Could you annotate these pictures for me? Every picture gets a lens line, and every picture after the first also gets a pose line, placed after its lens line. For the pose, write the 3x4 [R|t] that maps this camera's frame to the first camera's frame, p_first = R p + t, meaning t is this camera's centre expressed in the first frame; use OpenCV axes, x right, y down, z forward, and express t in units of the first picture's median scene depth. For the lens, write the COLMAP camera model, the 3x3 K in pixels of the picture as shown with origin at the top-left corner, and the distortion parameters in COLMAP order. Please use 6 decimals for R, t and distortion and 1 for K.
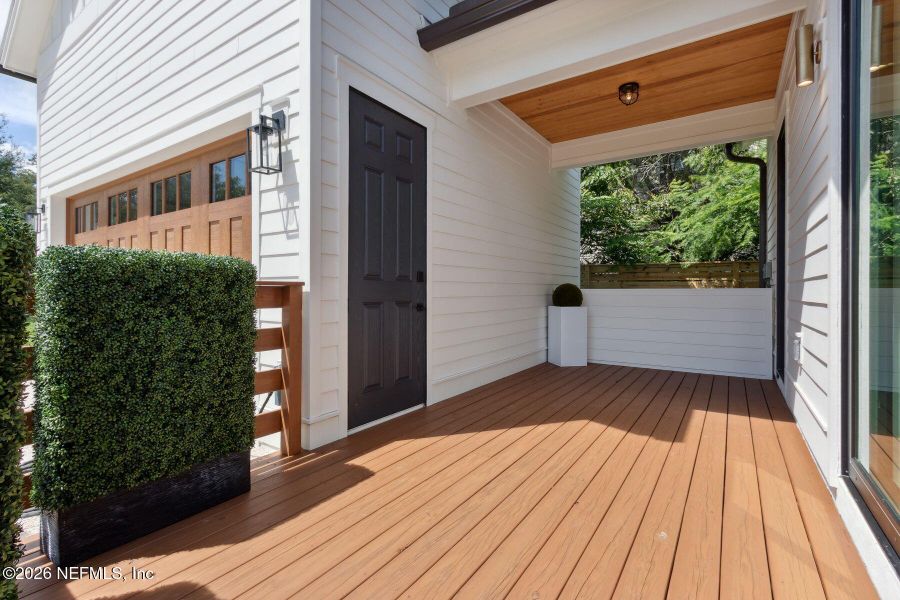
lens RADIAL K [[421.6, 0, 450.0], [0, 421.6, 300.0], [0, 0, 1]] dist [-0.000593, -0.000231]
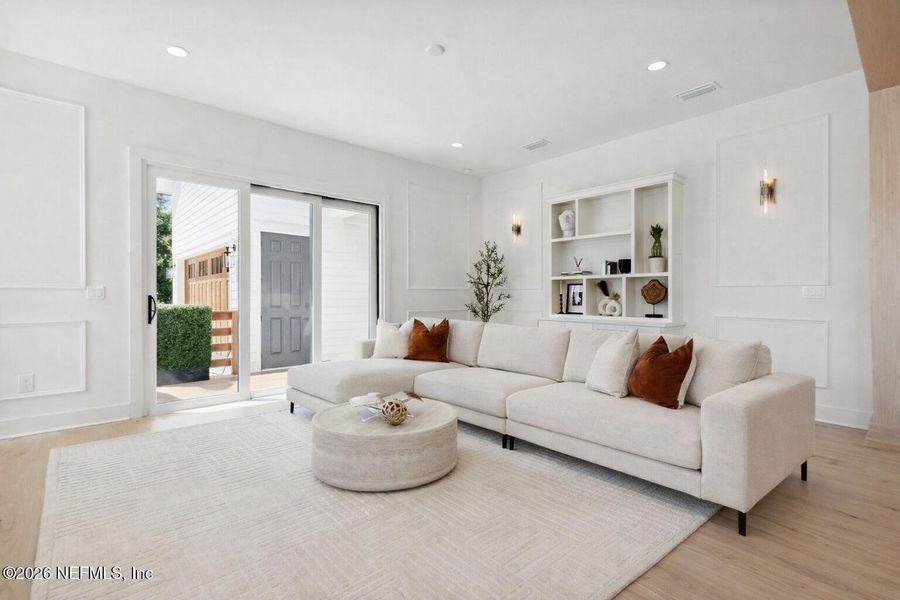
lens RADIAL K [[421.6, 0, 450.0], [0, 421.6, 300.0], [0, 0, 1]] dist [-0.000593, -0.000231]
pose [[0.970981, -0.002465, -0.239143, 0.981677], [-0.000052, 0.999945, -0.010518, -0.049776], [0.239155, 0.010225, 0.970927, -0.783187]]
